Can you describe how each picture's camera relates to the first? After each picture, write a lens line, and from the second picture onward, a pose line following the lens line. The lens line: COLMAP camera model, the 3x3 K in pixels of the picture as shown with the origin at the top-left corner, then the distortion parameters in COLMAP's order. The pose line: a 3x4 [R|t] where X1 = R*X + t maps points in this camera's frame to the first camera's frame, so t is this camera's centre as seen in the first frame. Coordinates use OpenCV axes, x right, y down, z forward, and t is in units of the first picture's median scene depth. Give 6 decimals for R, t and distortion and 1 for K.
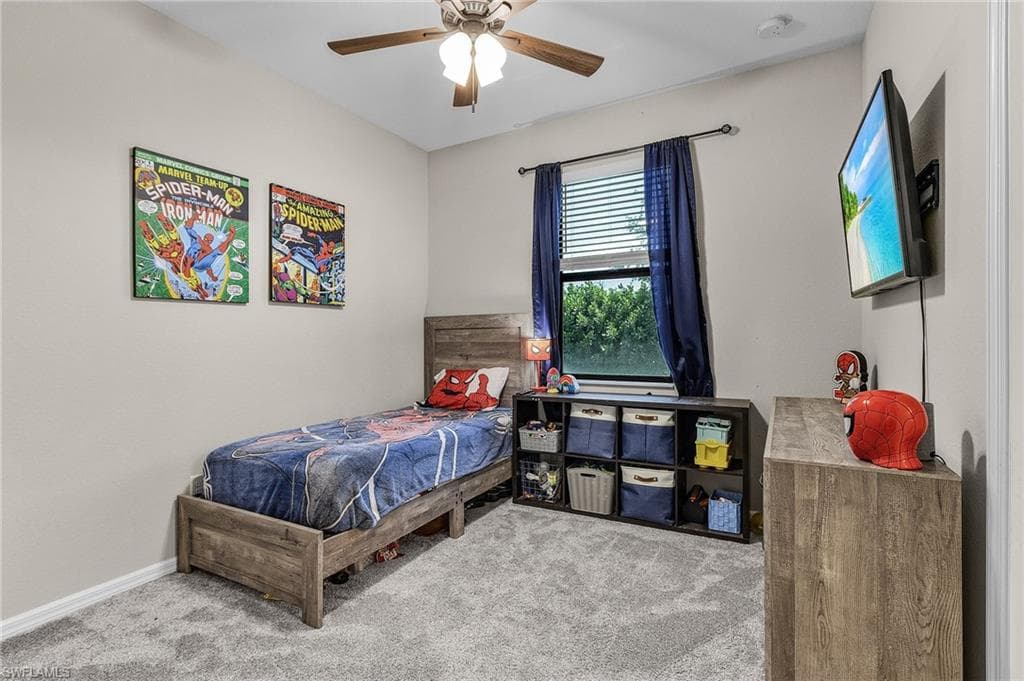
lens RADIAL K [[483.6, 0, 504.8], [0, 483.6, 335.9], [0, 0, 1]] dist [-0.000016, -0.000052]
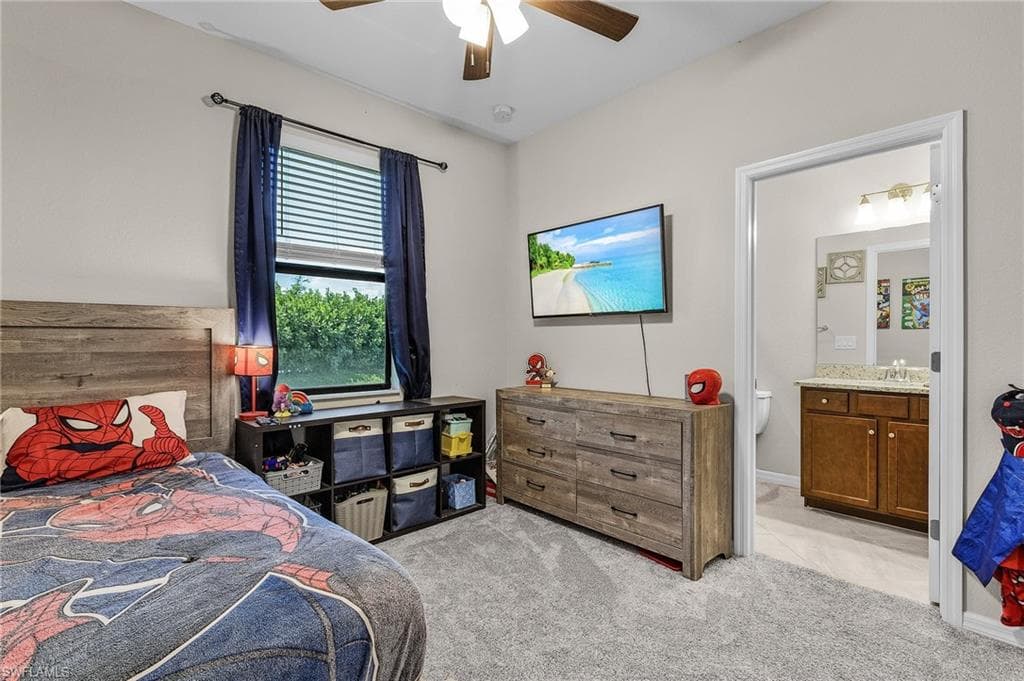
lens RADIAL K [[475.8, 0, 517.9], [0, 475.8, 345.1], [0, 0, 1]] dist [-0.002080, -0.001499]
pose [[0.296128, 0.001995, 0.955146, -0.561147], [-0.001132, 0.999998, -0.001738, 0.006288], [-0.955148, -0.000566, 0.296129, 0.470791]]
